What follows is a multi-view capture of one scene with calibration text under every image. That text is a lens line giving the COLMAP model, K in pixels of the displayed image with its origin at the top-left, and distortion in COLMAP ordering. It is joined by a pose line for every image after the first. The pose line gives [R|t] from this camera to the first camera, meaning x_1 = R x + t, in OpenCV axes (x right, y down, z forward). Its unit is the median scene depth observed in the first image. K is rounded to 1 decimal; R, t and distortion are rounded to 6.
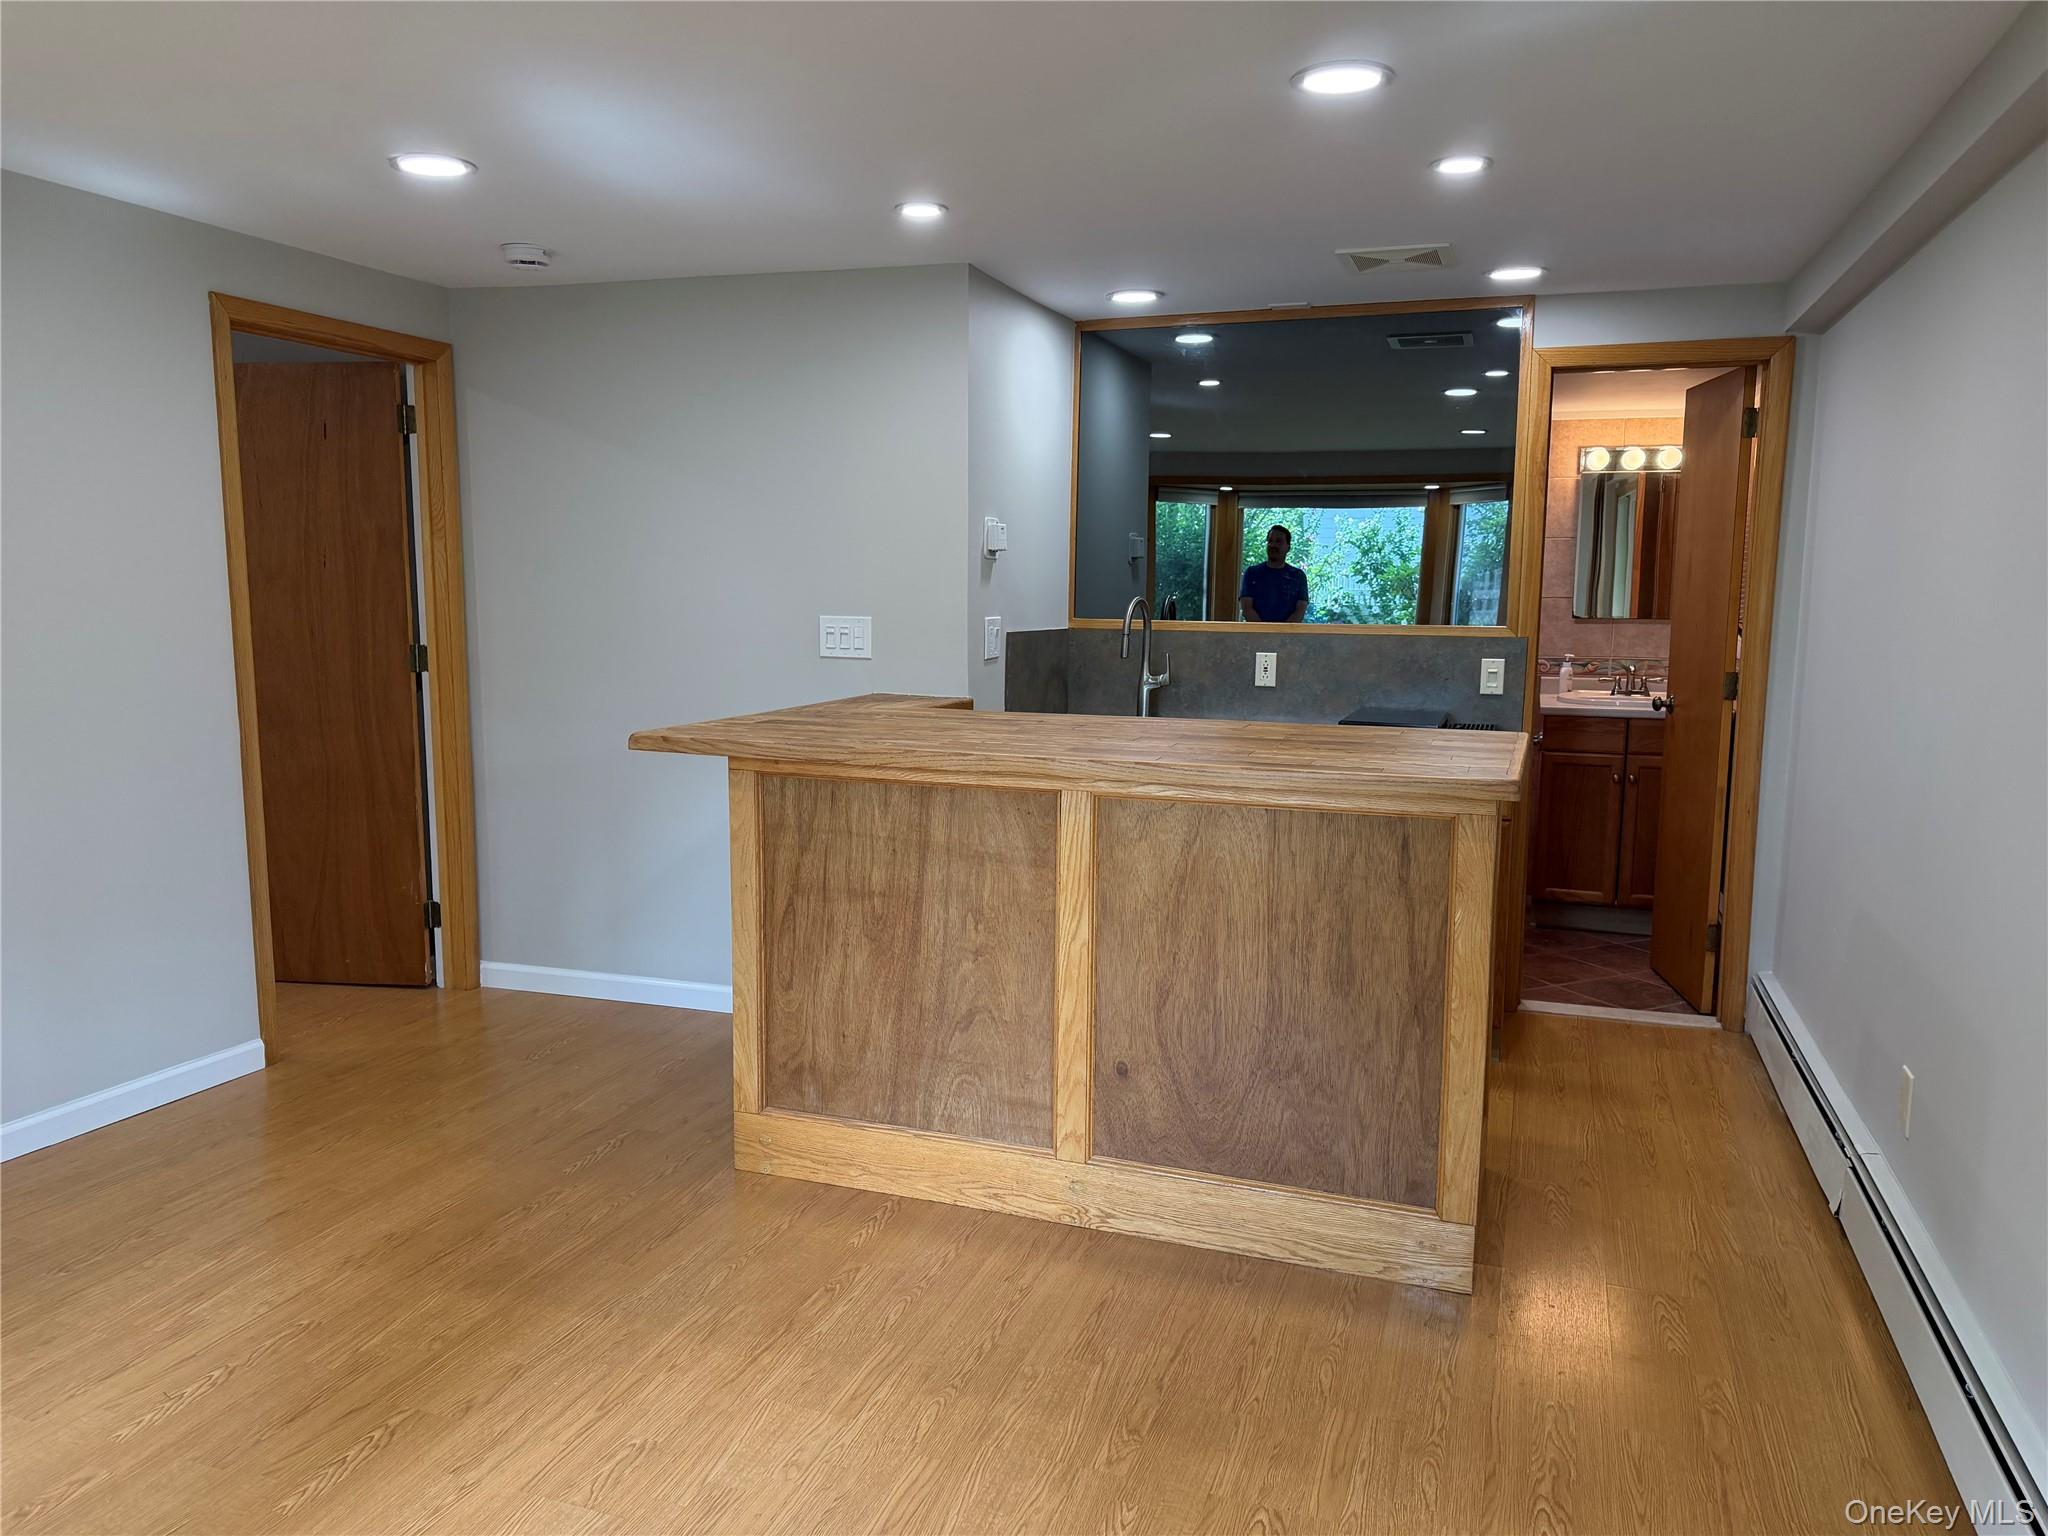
lens RADIAL K [[1441.5, 0, 1028.0], [0, 1441.5, 769.8], [0, 0, 1]] dist [0.160462, -0.213532]
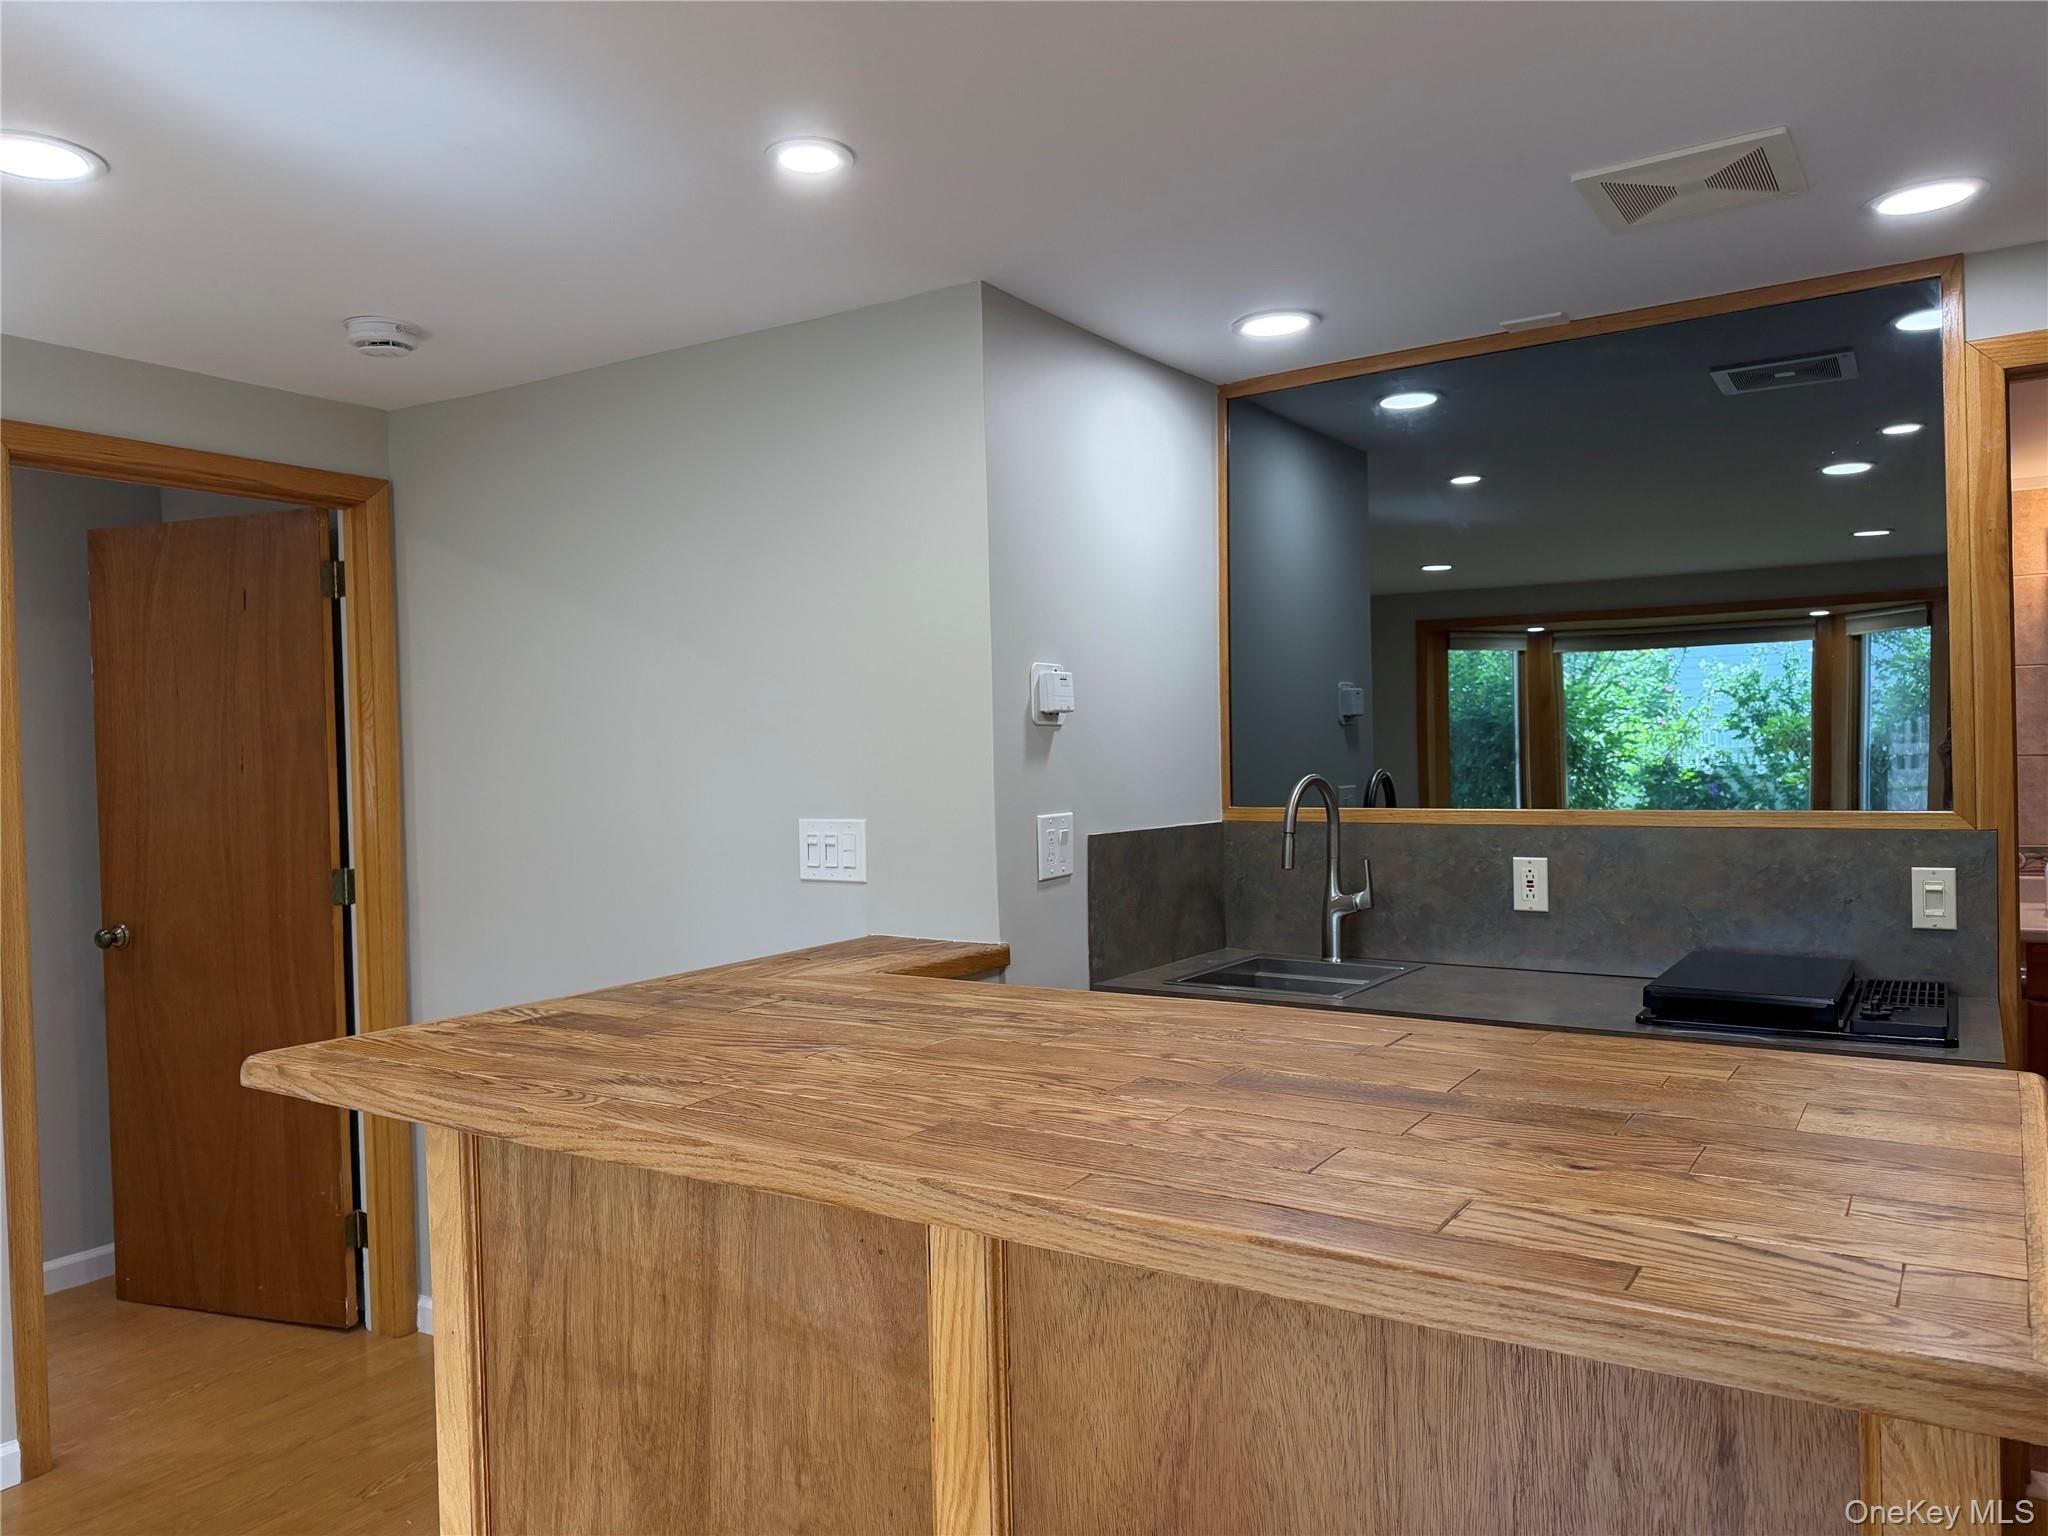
lens RADIAL K [[1445.9, 0, 1025.8], [0, 1445.9, 775.4], [0, 0, 1]] dist [0.069748, -0.064423]
pose [[0.971184, -0.026996, -0.236797, 0.107451], [0.000178, 0.993646, -0.112549, -0.046876], [0.238331, 0.109264, 0.965018, 0.346550]]
